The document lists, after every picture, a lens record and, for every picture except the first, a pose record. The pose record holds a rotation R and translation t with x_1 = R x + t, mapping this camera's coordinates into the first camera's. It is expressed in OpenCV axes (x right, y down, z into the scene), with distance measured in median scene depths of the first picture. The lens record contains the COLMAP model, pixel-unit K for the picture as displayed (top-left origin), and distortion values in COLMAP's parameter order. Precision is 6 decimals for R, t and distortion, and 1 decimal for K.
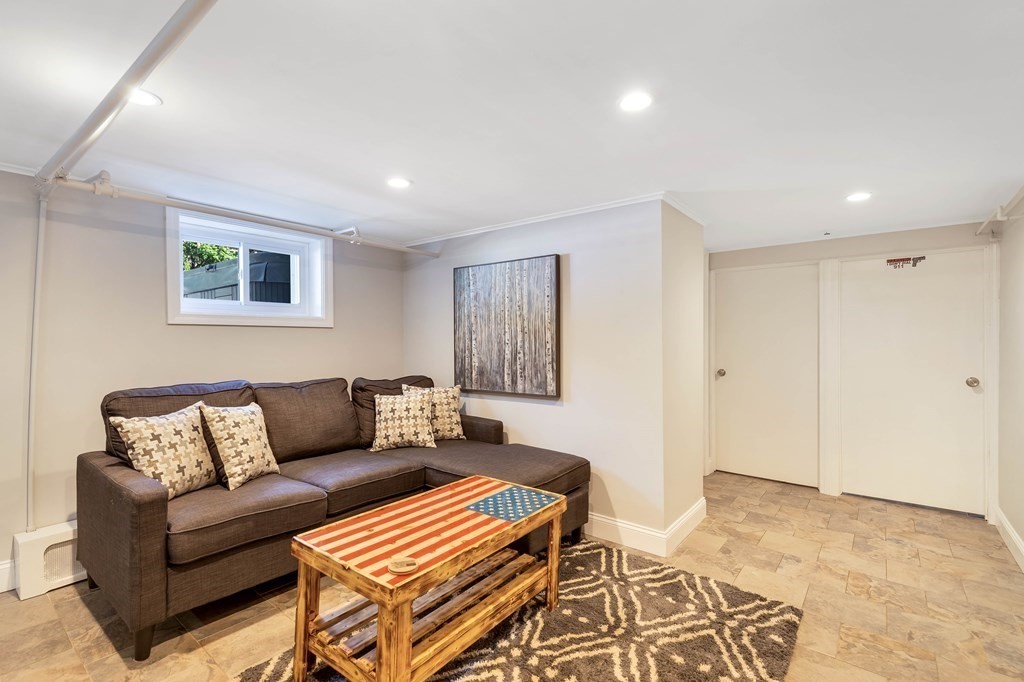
lens RADIAL K [[471.2, 0, 513.1], [0, 471.2, 342.3], [0, 0, 1]] dist [0.010845, -0.001795]
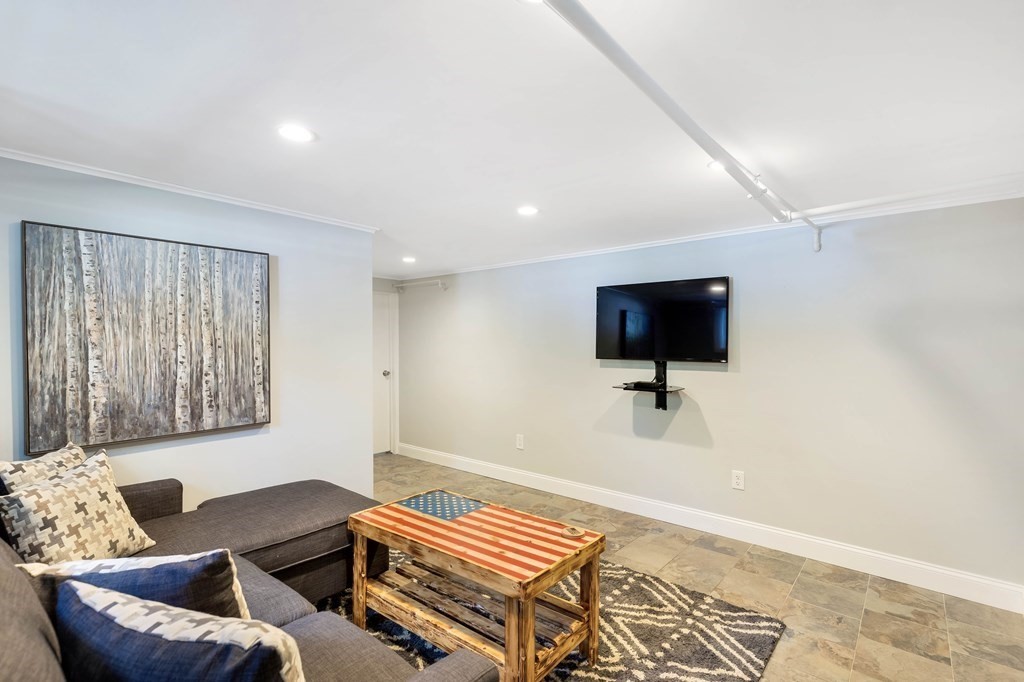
lens RADIAL K [[471.2, 0, 513.7], [0, 471.2, 343.5], [0, 0, 1]] dist [0.010845, -0.001795]
pose [[0.041691, -0.003761, 0.999123, -0.695061], [0.002134, 0.999991, 0.003675, -0.026808], [-0.999128, 0.001979, 0.041699, 0.496767]]
